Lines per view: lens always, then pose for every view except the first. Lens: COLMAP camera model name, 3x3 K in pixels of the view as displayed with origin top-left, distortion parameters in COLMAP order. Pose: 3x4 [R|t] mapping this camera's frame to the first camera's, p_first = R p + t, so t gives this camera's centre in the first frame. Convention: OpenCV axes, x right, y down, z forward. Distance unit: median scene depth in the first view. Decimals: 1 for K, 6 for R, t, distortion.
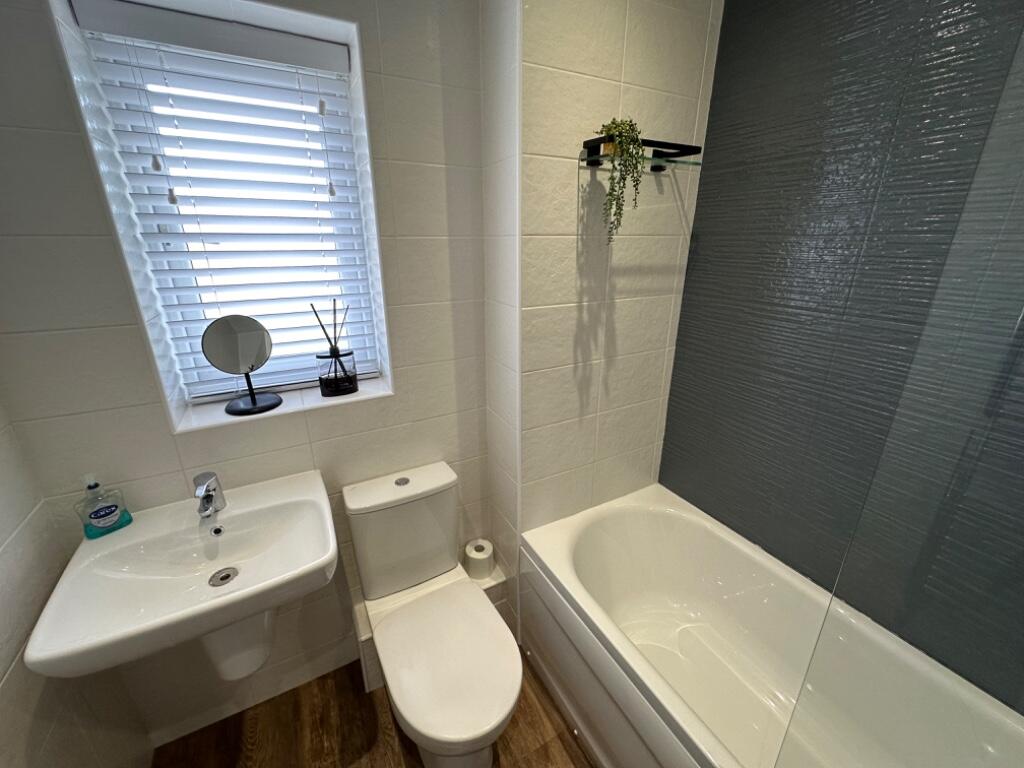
lens RADIAL K [[410.6, 0, 513.0], [0, 410.6, 383.3], [0, 0, 1]] dist [-0.003715, 0.001206]
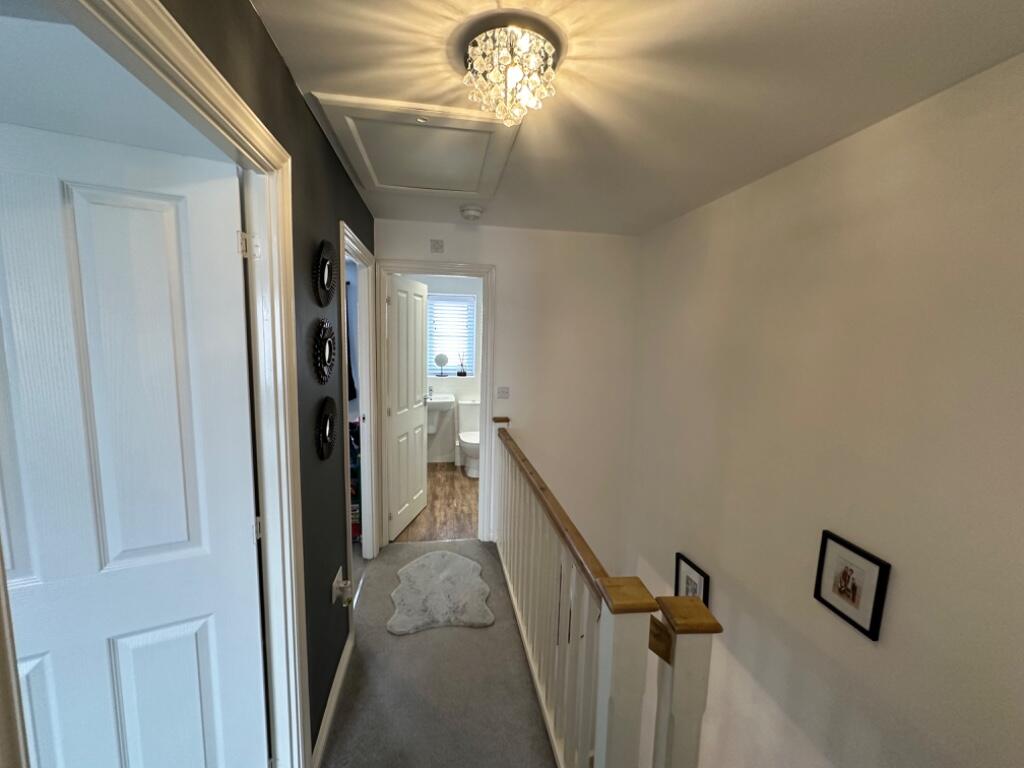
lens RADIAL K [[410.6, 0, 511.6], [0, 410.6, 385.1], [0, 0, 1]] dist [-0.003715, 0.001206]
pose [[0.944561, 0.058079, -0.323159, 1.294258], [-0.128633, 0.971012, -0.201467, 0.843689], [0.302090, 0.231866, 0.924651, -2.441541]]
